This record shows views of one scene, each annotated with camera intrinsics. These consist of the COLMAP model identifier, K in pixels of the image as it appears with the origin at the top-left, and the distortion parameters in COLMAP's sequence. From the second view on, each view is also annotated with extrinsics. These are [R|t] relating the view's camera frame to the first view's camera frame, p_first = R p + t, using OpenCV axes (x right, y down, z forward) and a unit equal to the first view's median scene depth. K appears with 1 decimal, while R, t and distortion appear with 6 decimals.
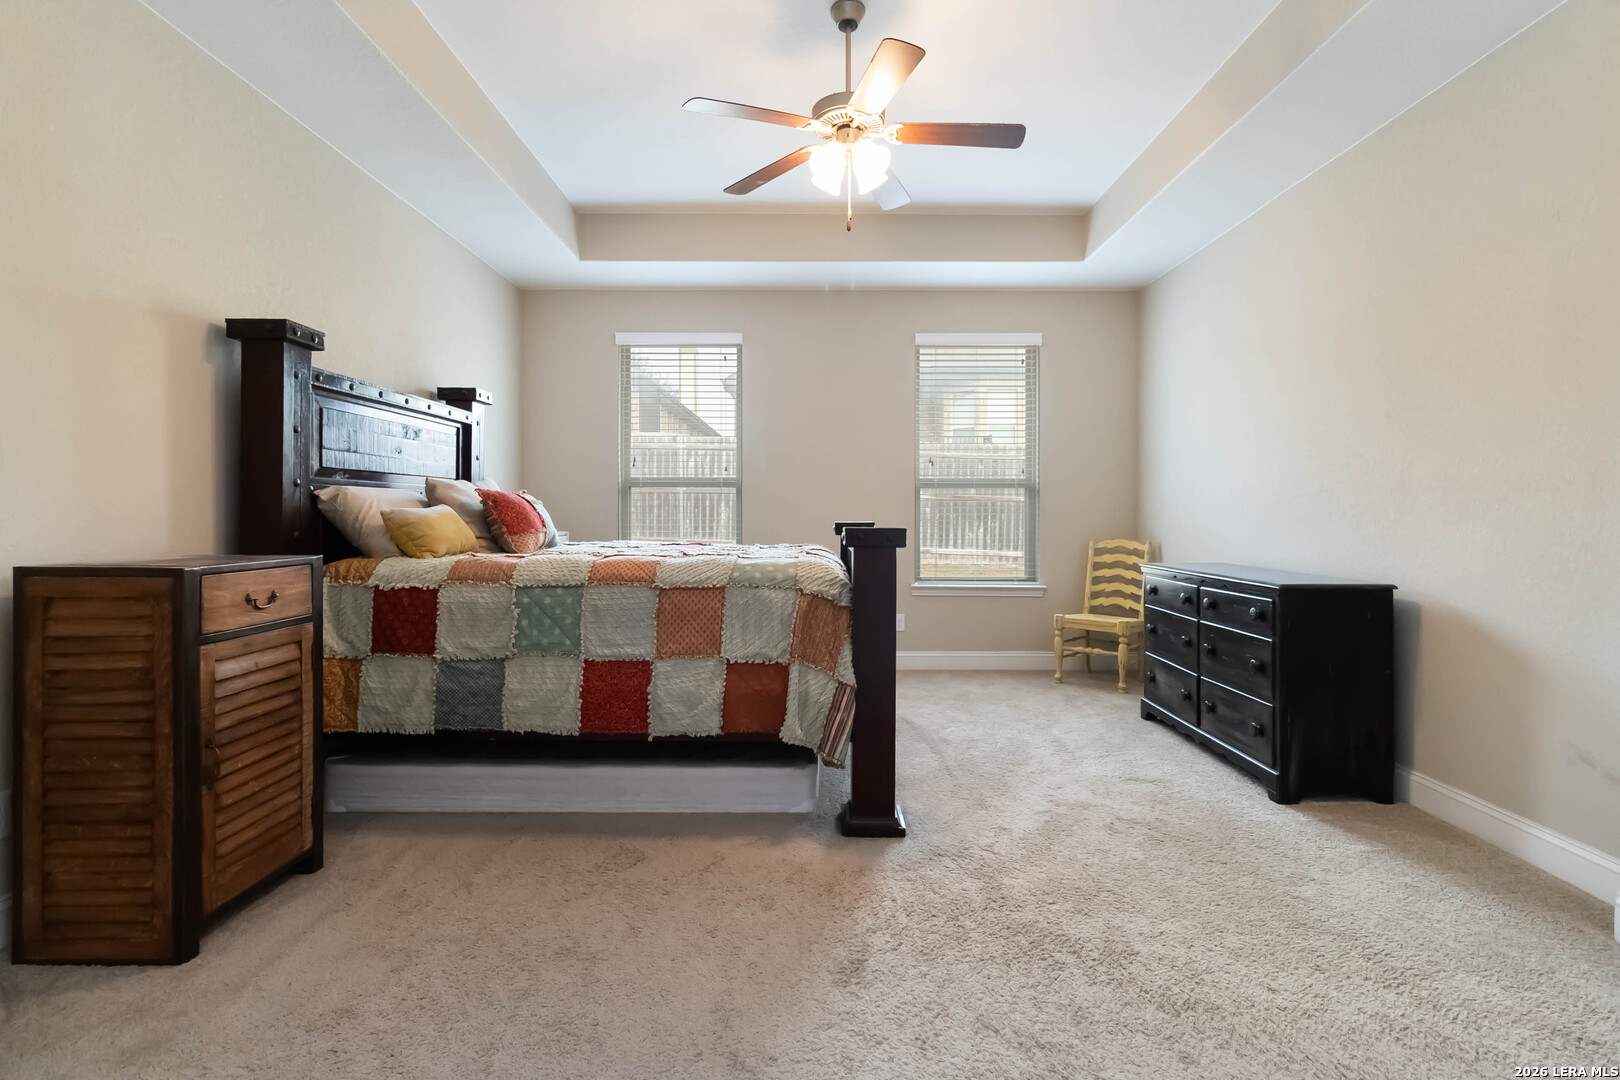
lens RADIAL K [[761.9, 0, 818.5], [0, 761.9, 514.2], [0, 0, 1]] dist [0.000164, 0.002009]
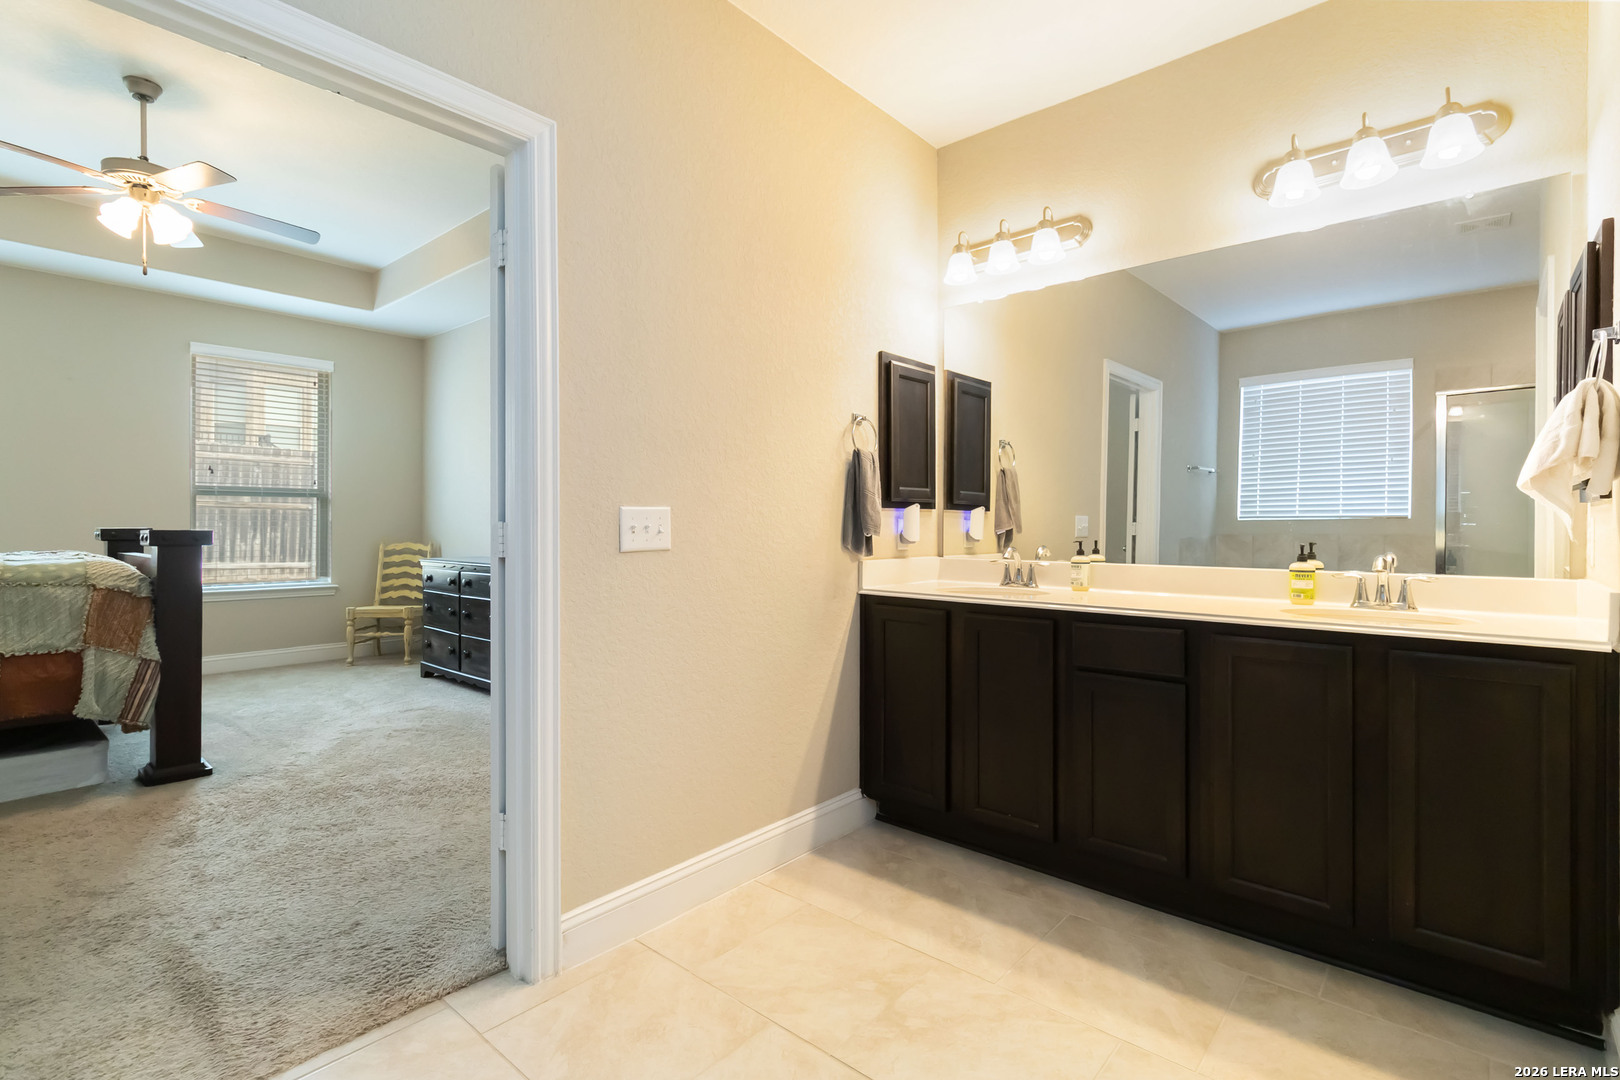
lens RADIAL K [[761.9, 0, 814.5], [0, 761.9, 526.6], [0, 0, 1]] dist [0.000164, 0.002009]
pose [[0.660796, -0.002152, 0.750562, -0.160392], [-0.000090, 0.999996, 0.002946, 0.007867], [-0.750565, -0.002014, 0.660793, -0.537098]]
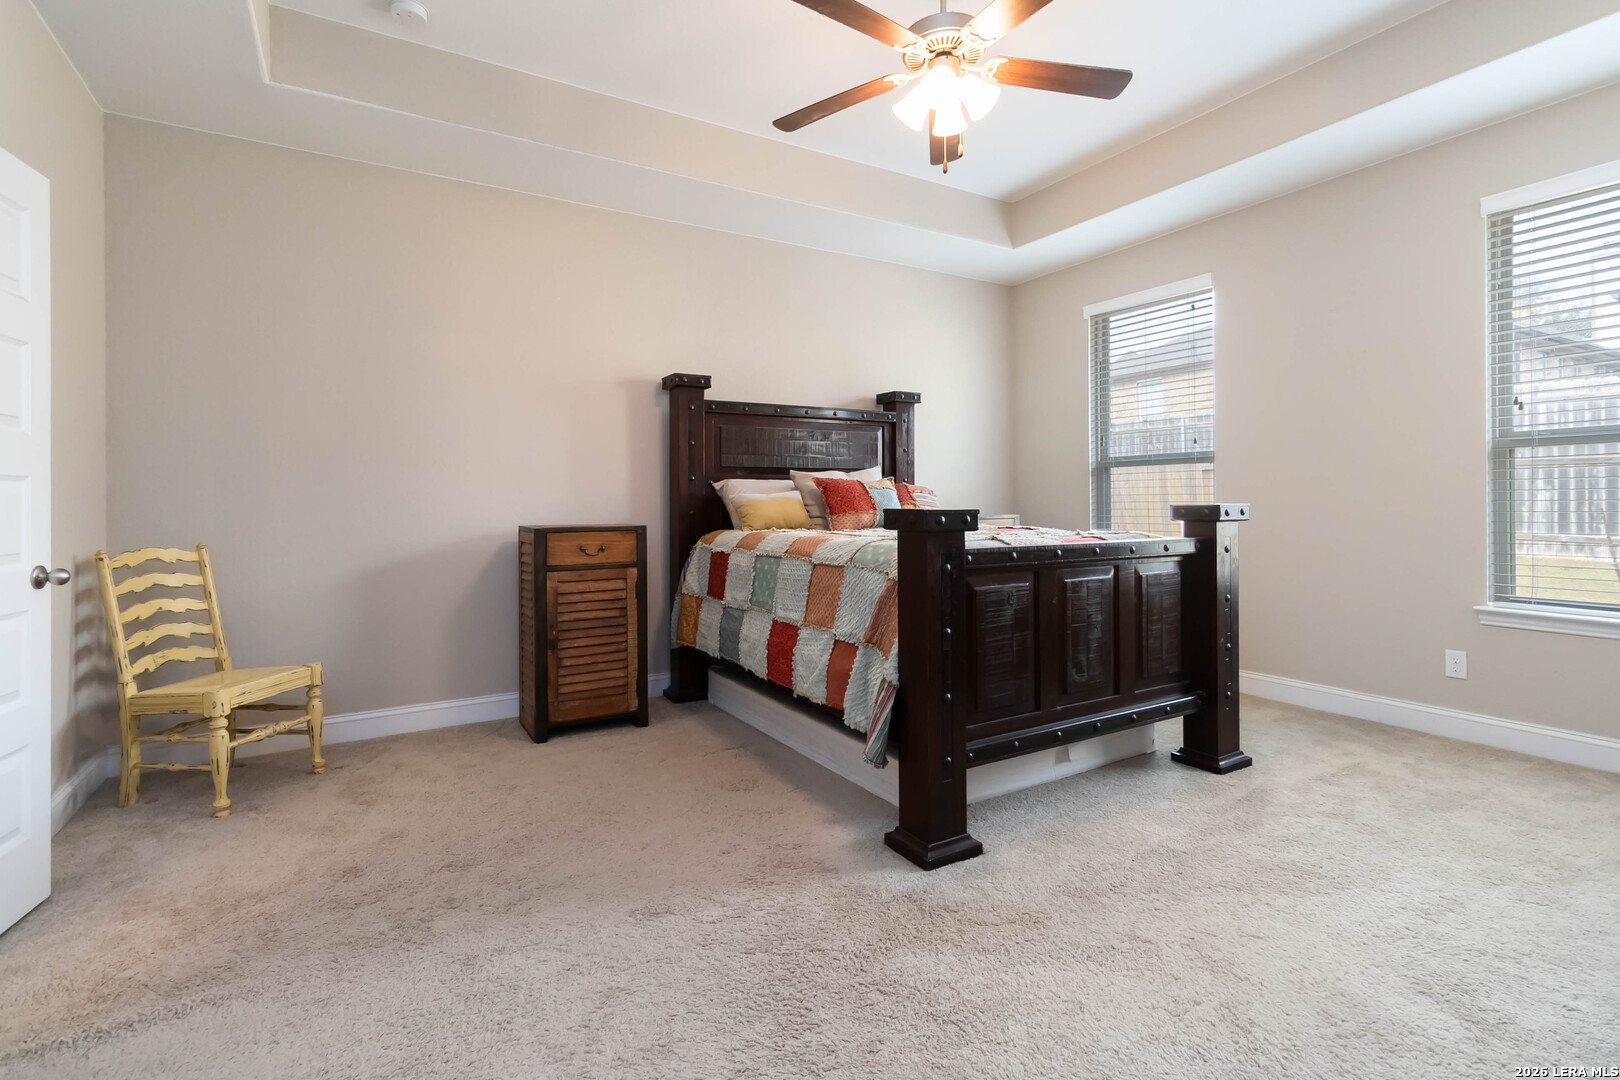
lens RADIAL K [[761.9, 0, 810.2], [0, 761.9, 496.2], [0, 0, 1]] dist [0.000164, 0.002009]
pose [[0.513311, -0.012041, -0.858118, 0.718817], [0.007642, 0.999926, -0.009460, 0.010013], [0.858169, -0.001702, 0.513365, 0.413749]]
